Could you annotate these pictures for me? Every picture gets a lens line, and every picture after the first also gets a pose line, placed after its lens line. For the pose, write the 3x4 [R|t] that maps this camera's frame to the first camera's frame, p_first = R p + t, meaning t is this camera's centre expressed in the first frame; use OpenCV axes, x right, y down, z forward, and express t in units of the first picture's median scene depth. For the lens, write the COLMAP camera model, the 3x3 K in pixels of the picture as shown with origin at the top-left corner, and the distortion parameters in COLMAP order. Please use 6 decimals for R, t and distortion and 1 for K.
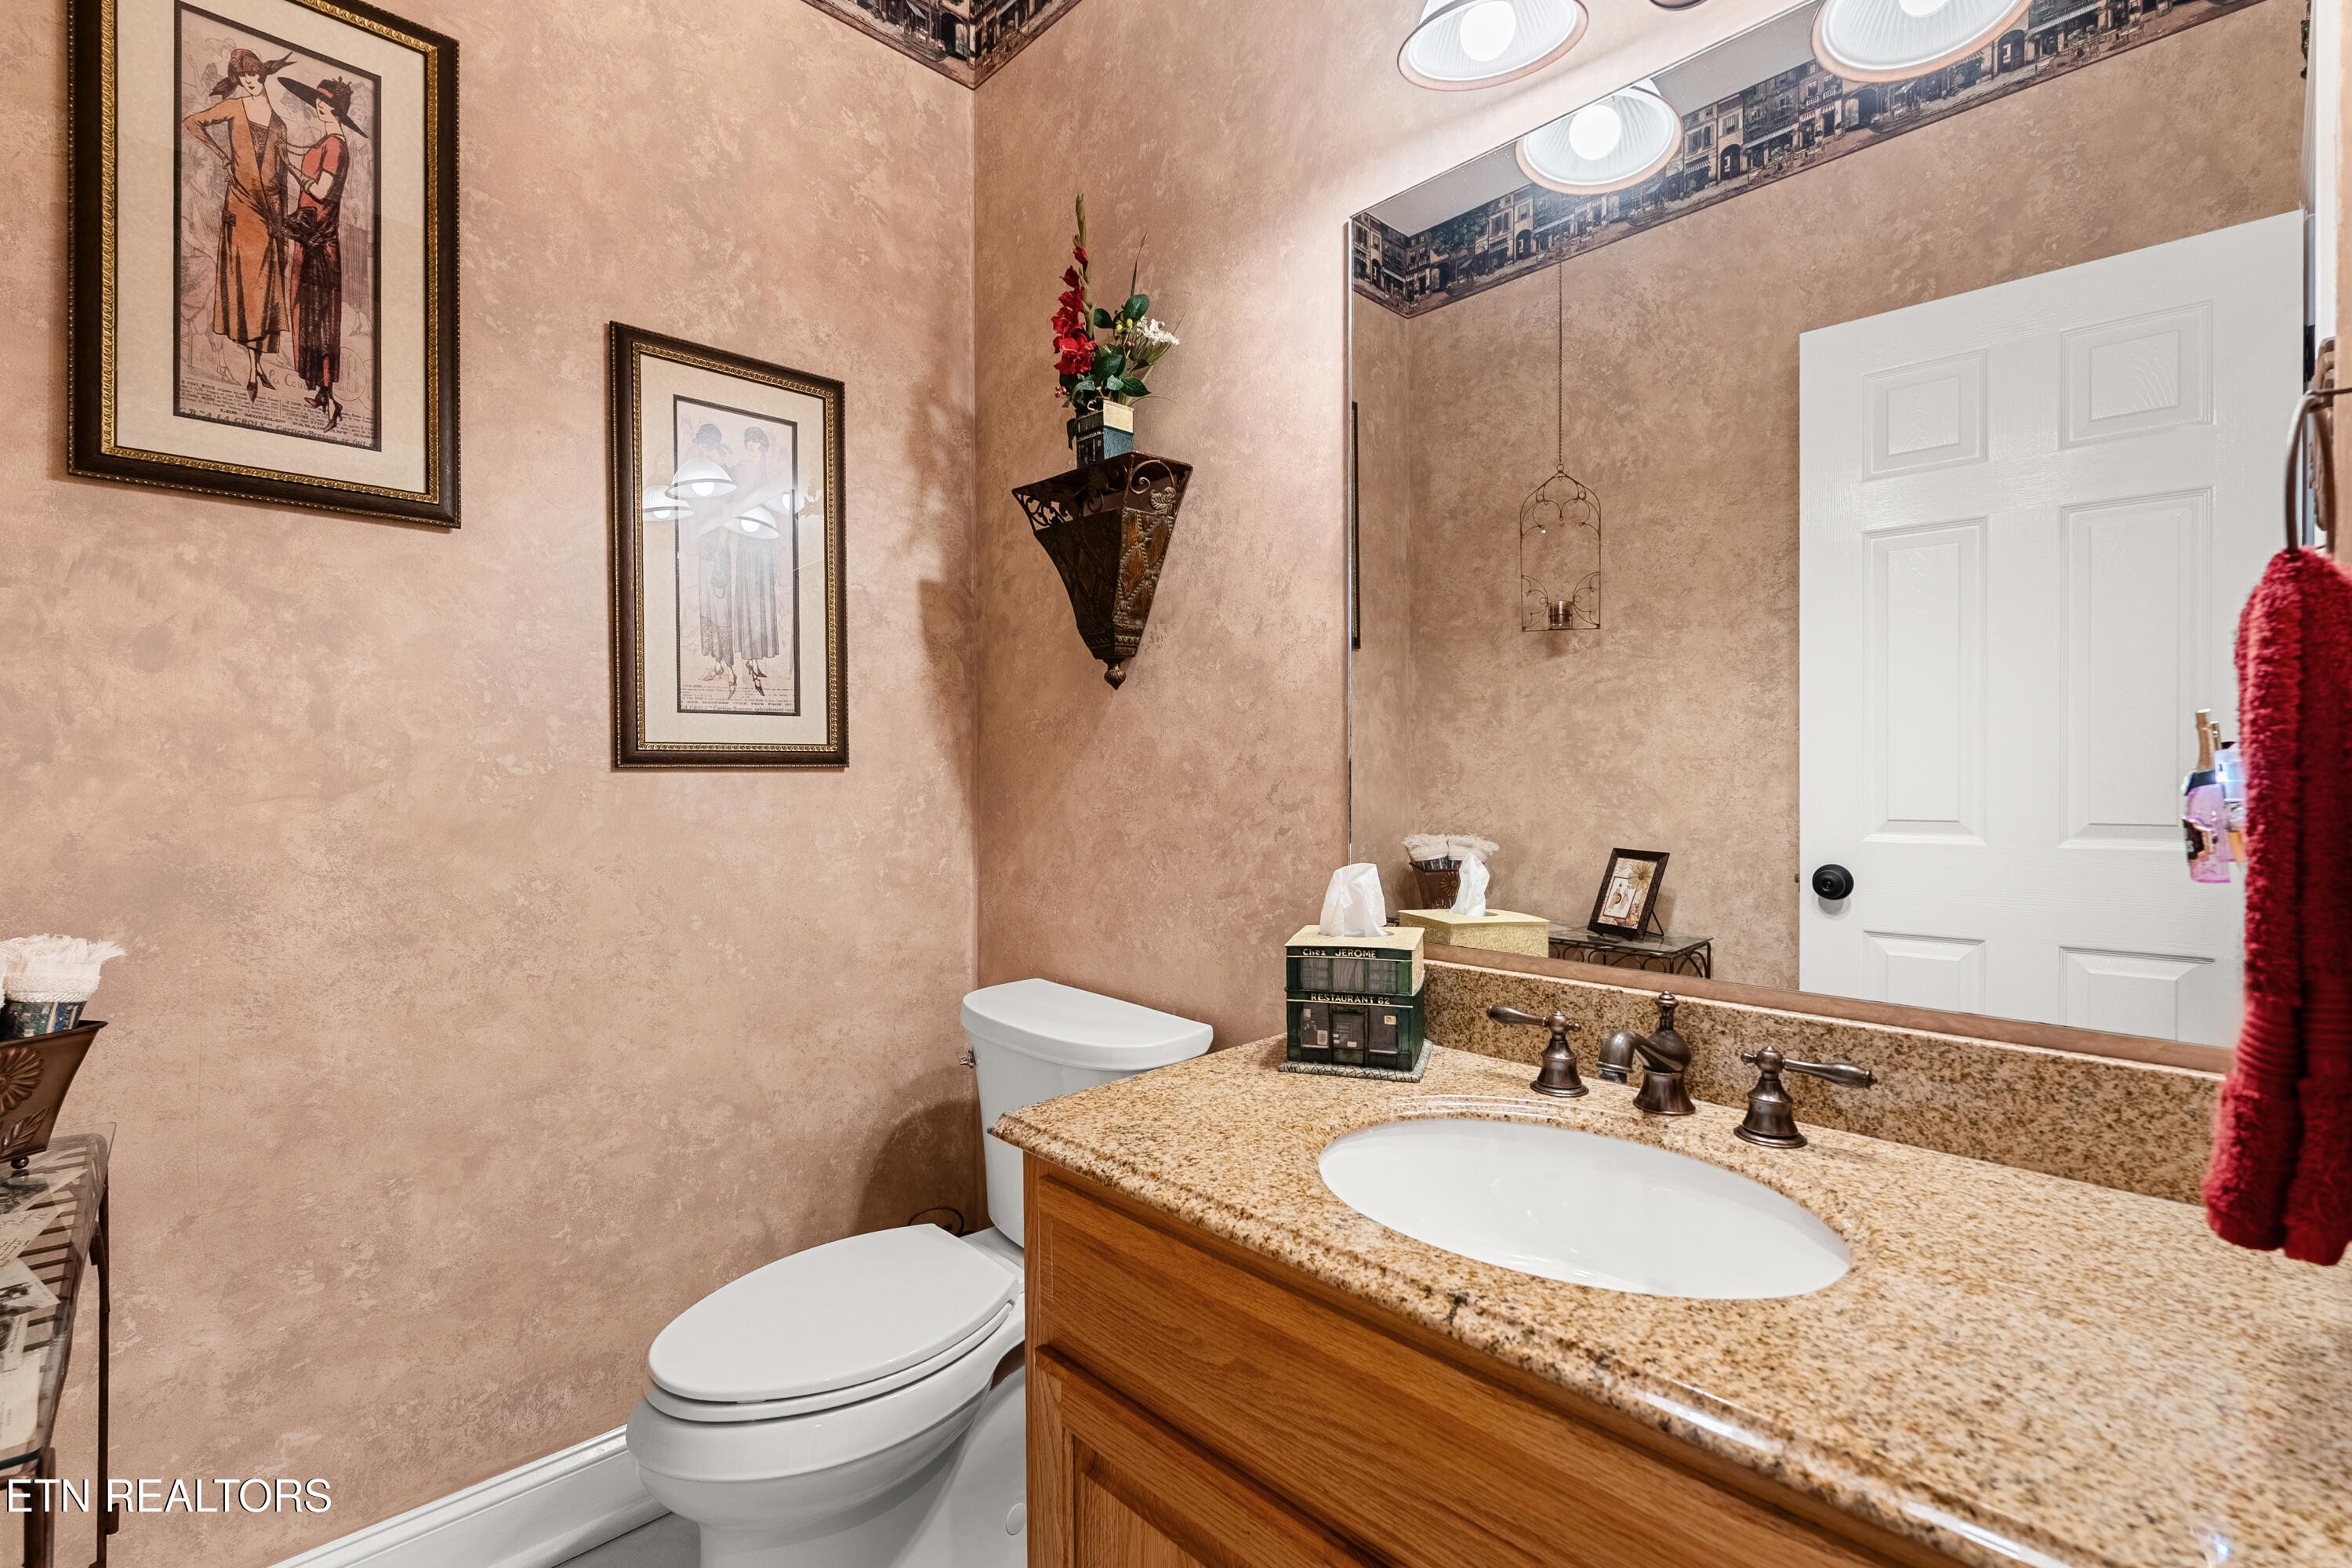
lens RADIAL K [[1051.2, 0, 1176.0], [0, 1051.2, 784.0], [0, 0, 1]] dist [-0.004371, -0.000584]
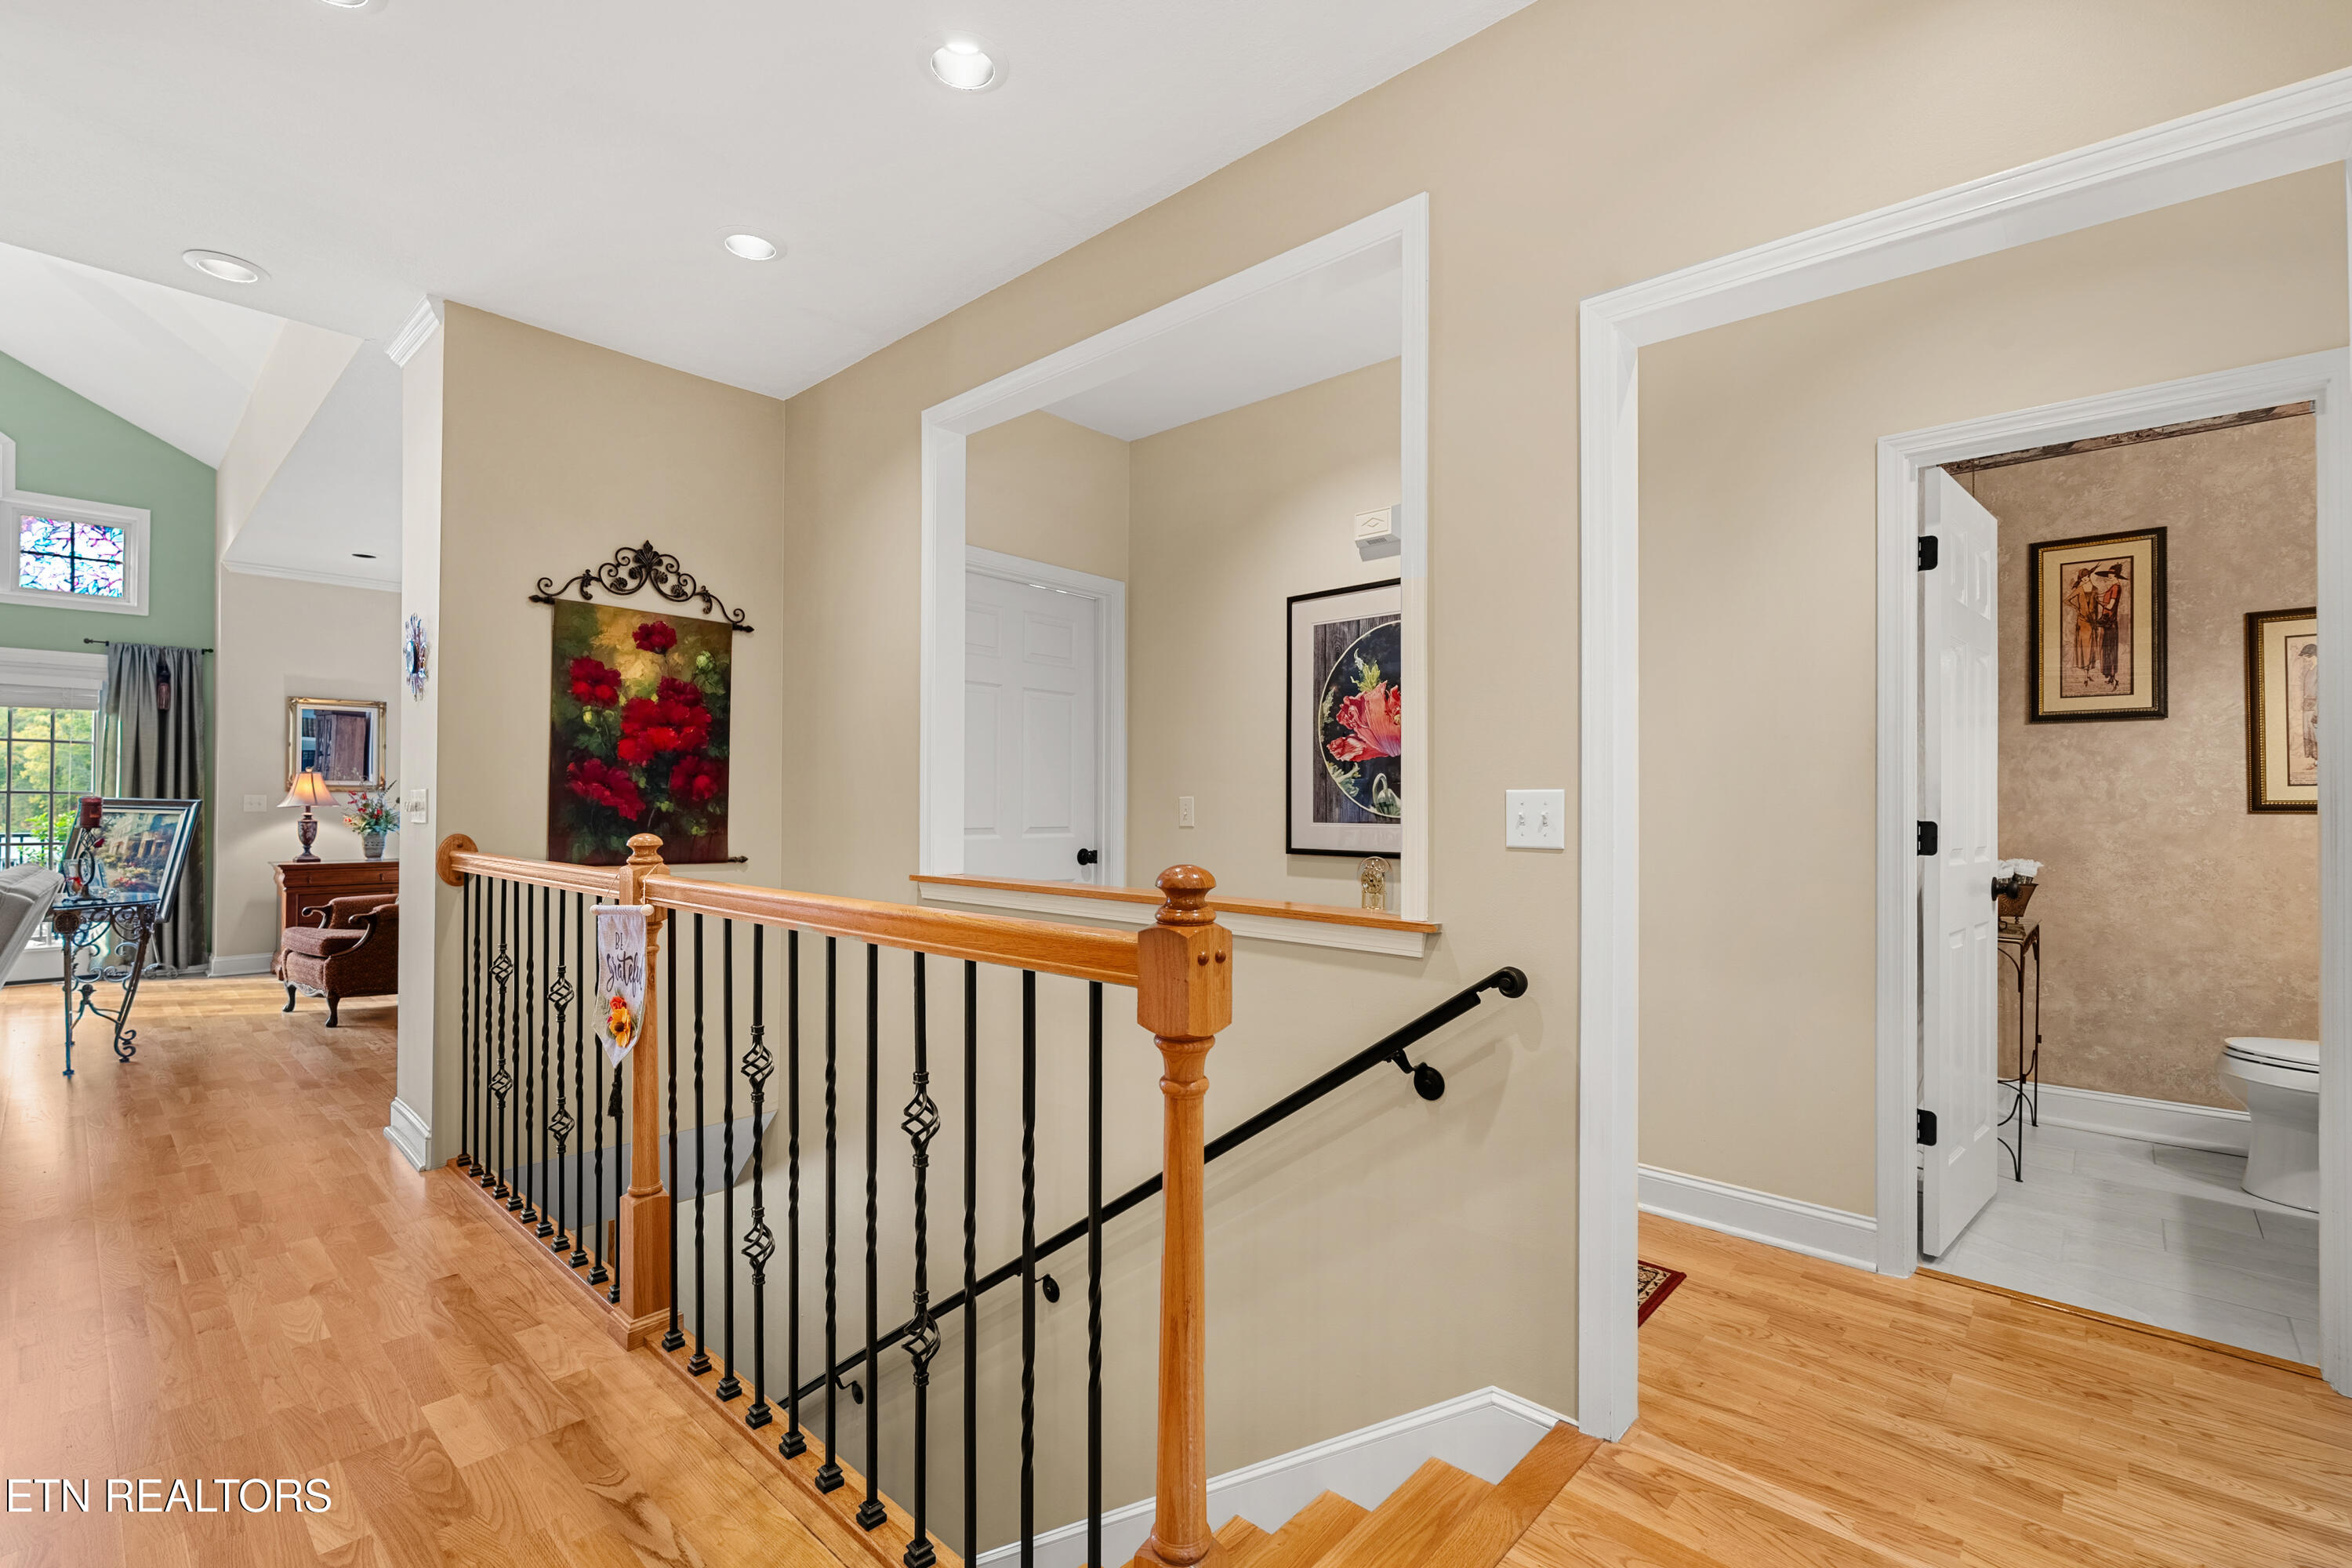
lens RADIAL K [[1038.0, 0, 1174.2], [0, 1038.0, 797.5], [0, 0, 1]] dist [-0.002700, -0.000617]
pose [[0.062446, -0.007011, -0.998024, 1.754040], [-0.010602, 0.999914, -0.007688, -0.006728], [0.997992, 0.011061, 0.062367, -1.636895]]
